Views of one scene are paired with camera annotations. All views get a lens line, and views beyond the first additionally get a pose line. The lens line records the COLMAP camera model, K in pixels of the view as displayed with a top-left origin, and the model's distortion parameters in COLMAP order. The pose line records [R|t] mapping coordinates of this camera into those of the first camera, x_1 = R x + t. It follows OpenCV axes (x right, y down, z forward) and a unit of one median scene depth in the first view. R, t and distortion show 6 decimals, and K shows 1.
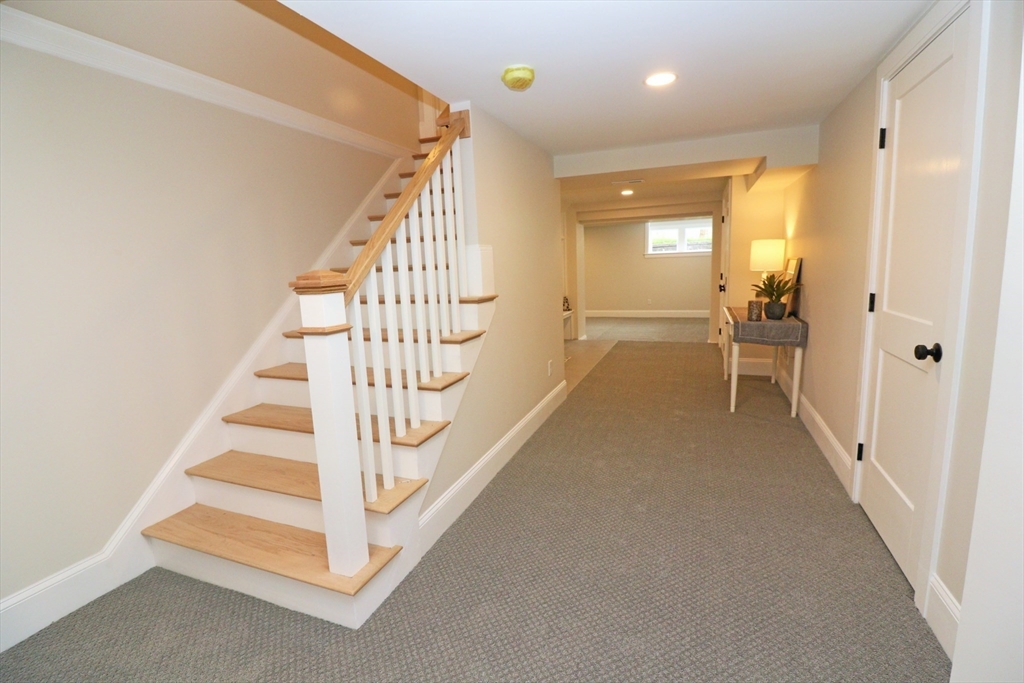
lens RADIAL K [[468.9, 0, 513.0], [0, 468.9, 336.0], [0, 0, 1]] dist [-0.001294, -0.012316]
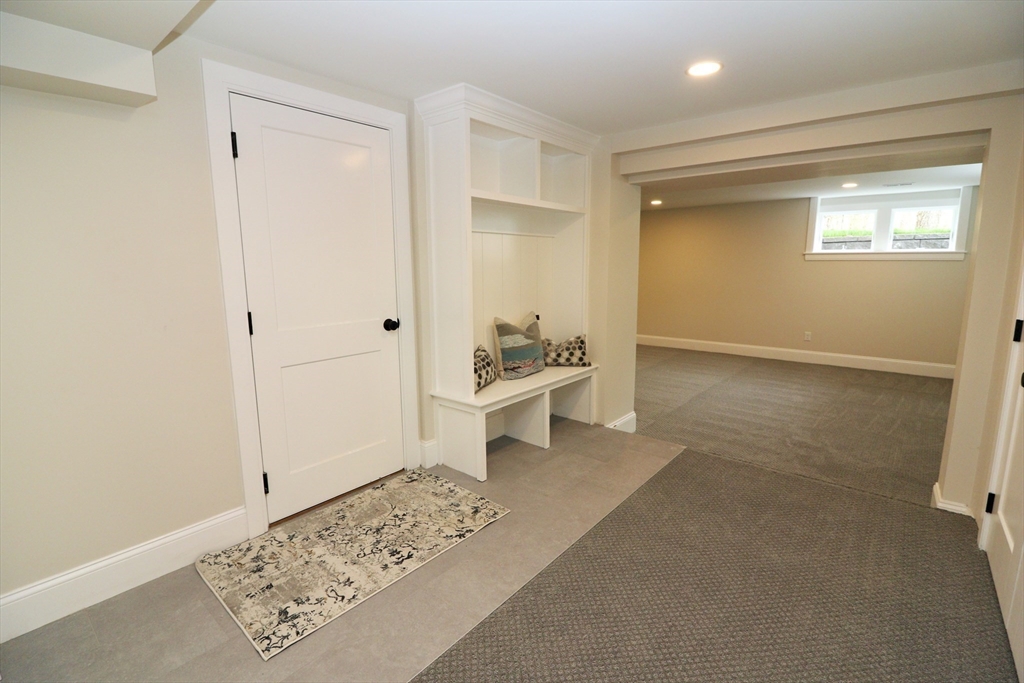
lens RADIAL K [[468.9, 0, 513.0], [0, 468.9, 336.0], [0, 0, 1]] dist [-0.001294, -0.012316]
pose [[0.948430, 0.081080, -0.306441, 0.121822], [-0.078085, 0.996703, 0.022043, -0.056326], [0.307218, 0.003022, 0.951635, 0.333340]]
